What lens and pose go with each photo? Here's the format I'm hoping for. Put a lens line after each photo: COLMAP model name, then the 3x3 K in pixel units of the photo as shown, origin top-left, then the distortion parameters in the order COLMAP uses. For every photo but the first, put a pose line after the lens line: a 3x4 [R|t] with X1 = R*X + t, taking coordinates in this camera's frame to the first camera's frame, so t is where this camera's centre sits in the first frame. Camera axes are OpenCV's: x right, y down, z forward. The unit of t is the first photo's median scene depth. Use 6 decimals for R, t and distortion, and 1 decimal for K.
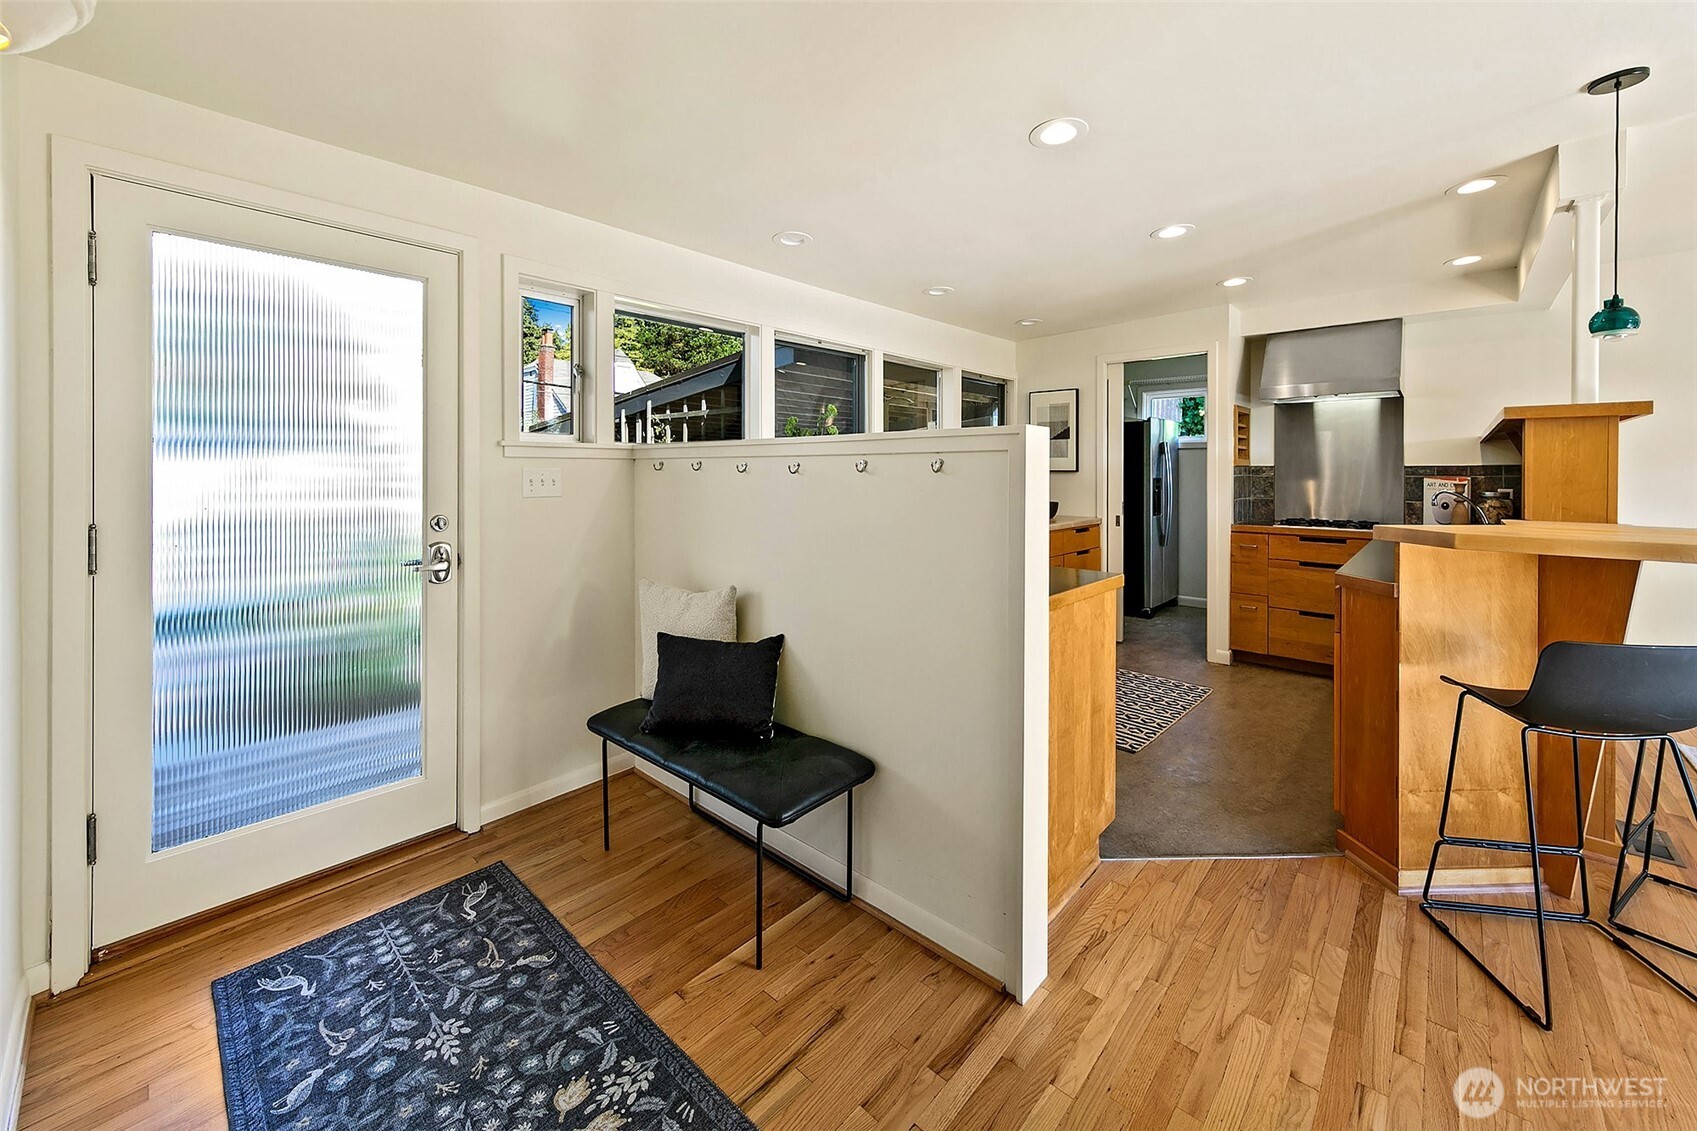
lens RADIAL K [[698.8, 0, 847.6], [0, 698.8, 476.6], [0, 0, 1]] dist [0.014694, 0.000351]
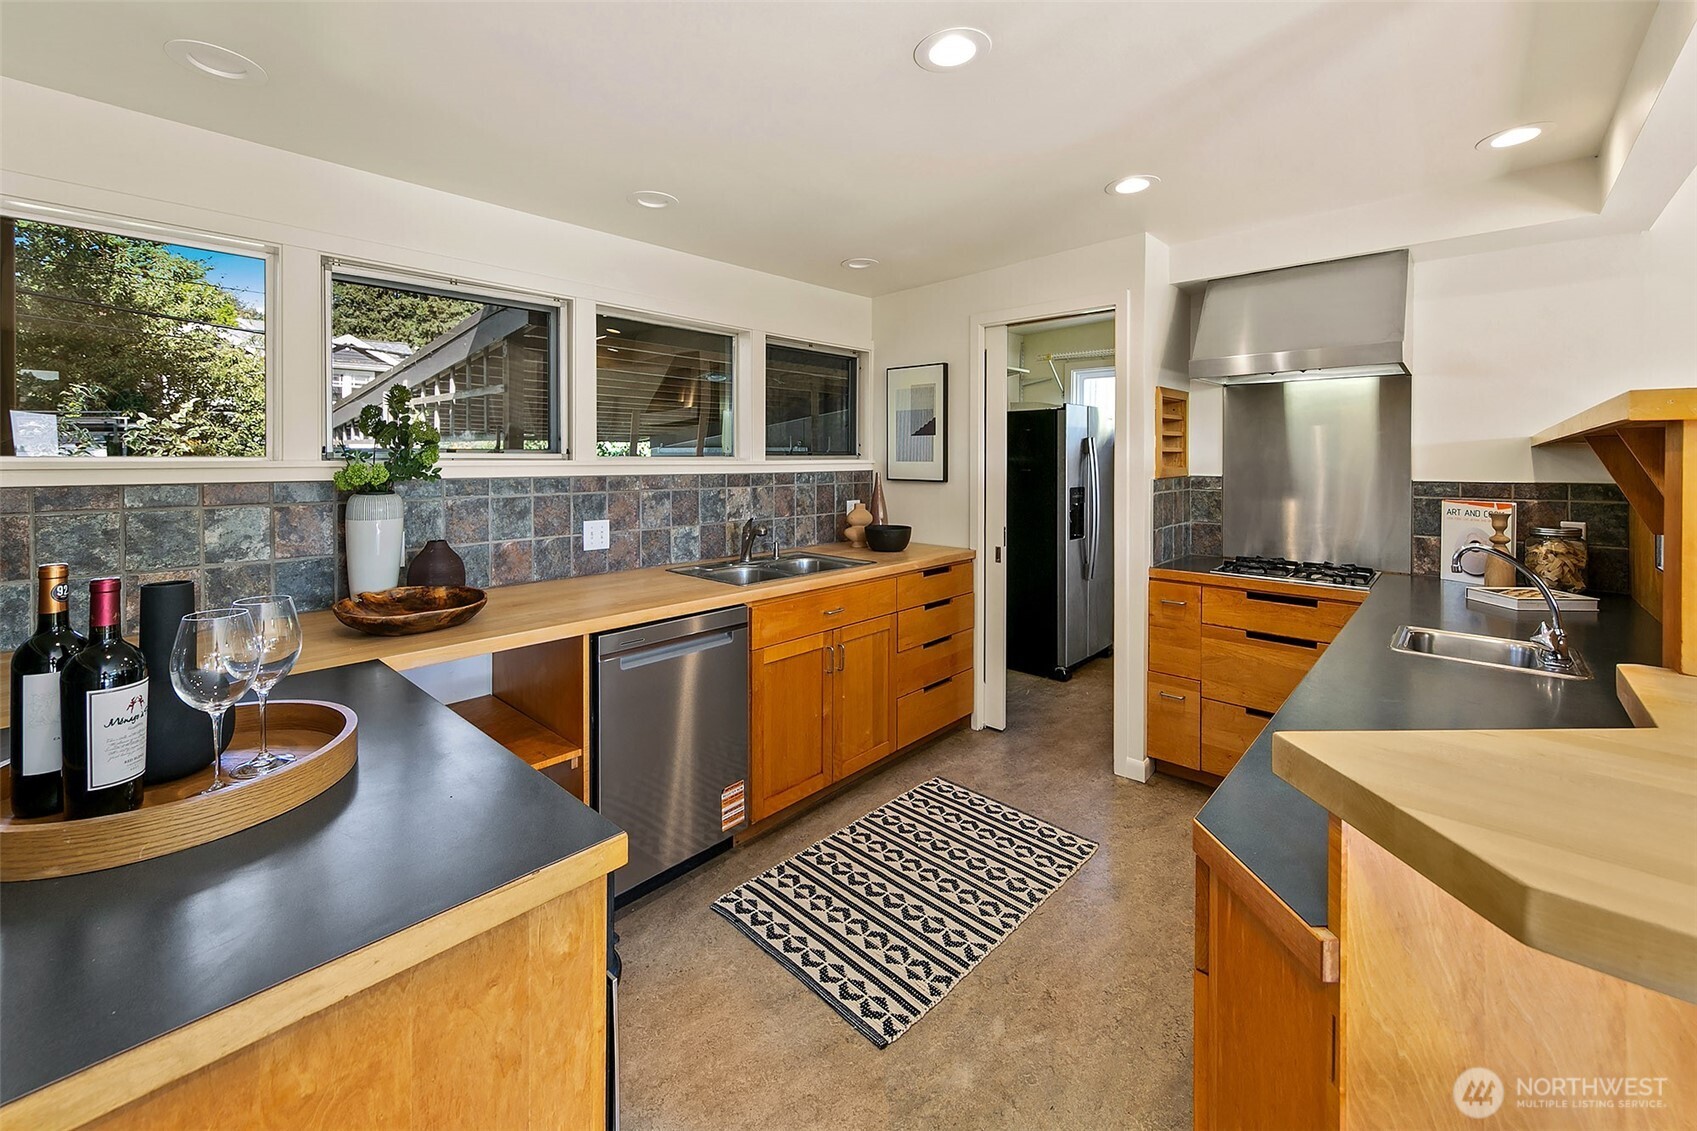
lens RADIAL K [[698.8, 0, 866.5], [0, 698.8, 460.8], [0, 0, 1]] dist [0.014694, 0.000351]
pose [[0.999974, 0.001614, -0.007003, 0.276409], [-0.001595, 0.999995, 0.002720, -0.032520], [0.007007, -0.002708, 0.999972, 0.329478]]
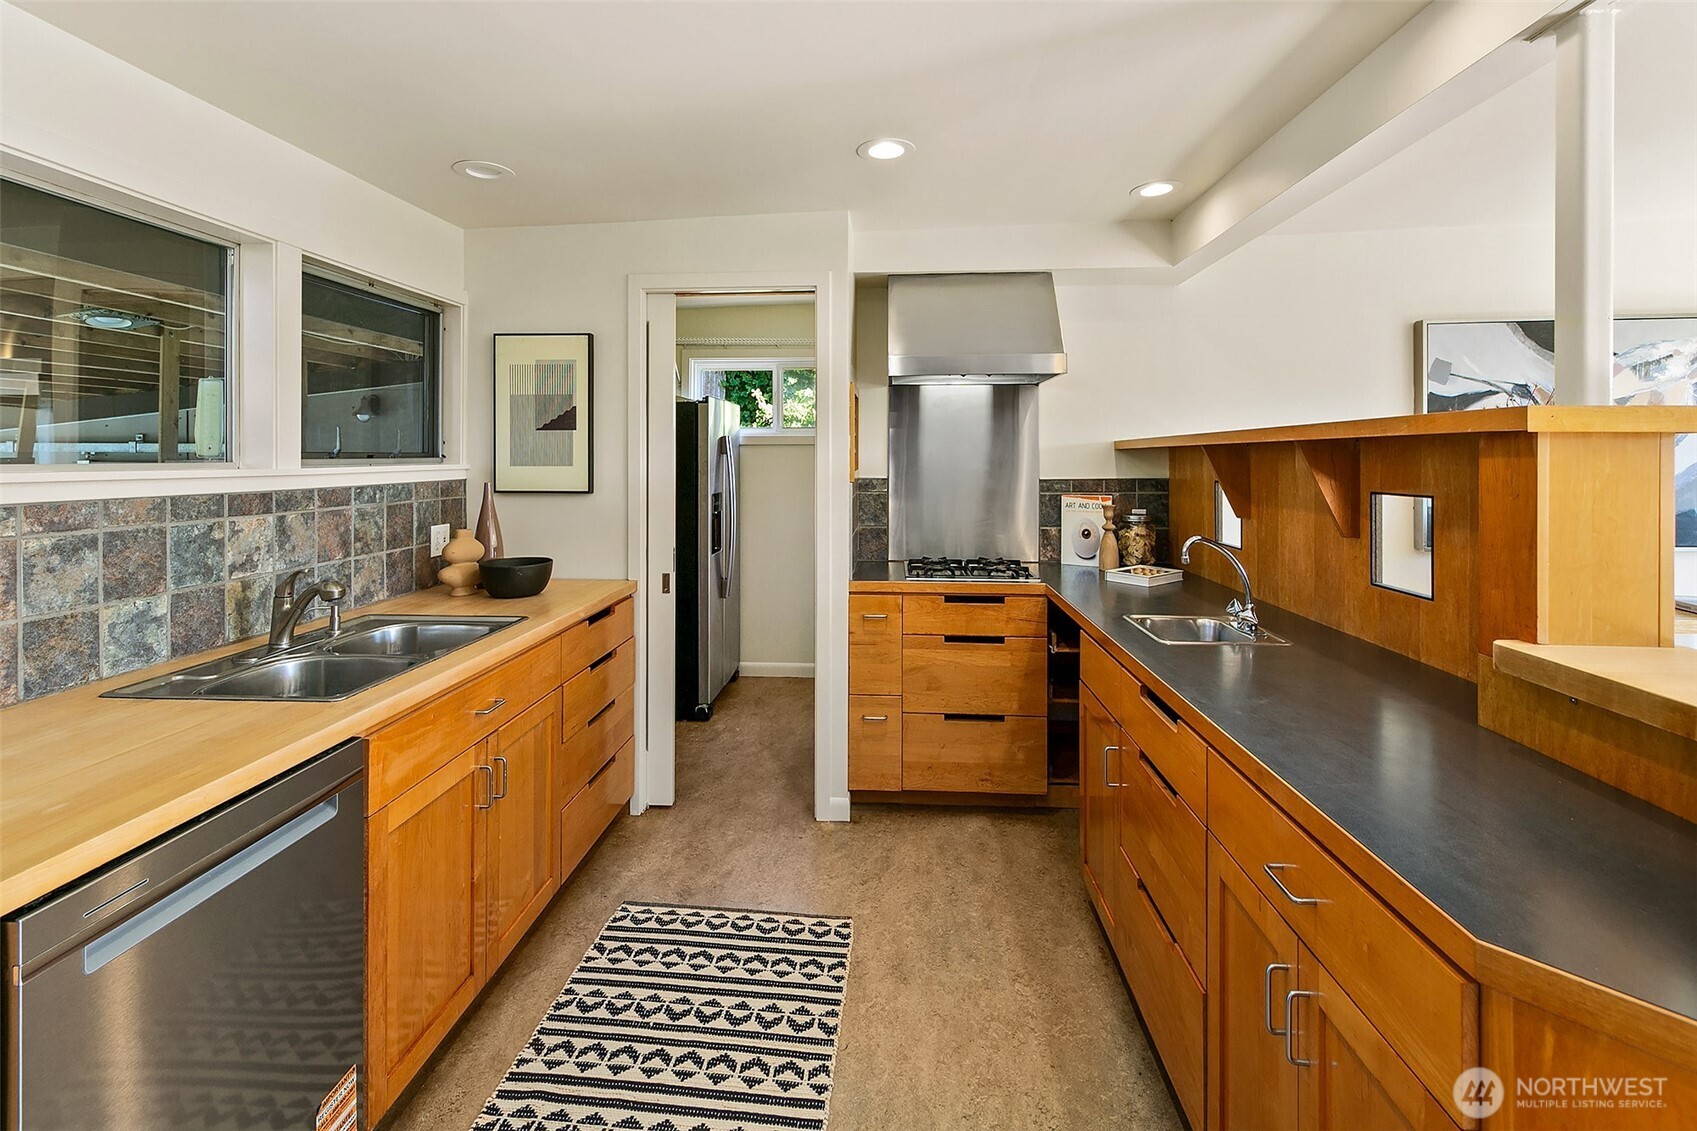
lens RADIAL K [[735.8, 0, 848.8], [0, 735.8, 453.3], [0, 0, 1]] dist [0.009696, -0.000126]
pose [[0.790477, 0.000485, 0.612492, 0.157281], [0.002483, 0.999989, -0.003997, -0.036725], [-0.612487, 0.004681, 0.790467, 0.488882]]
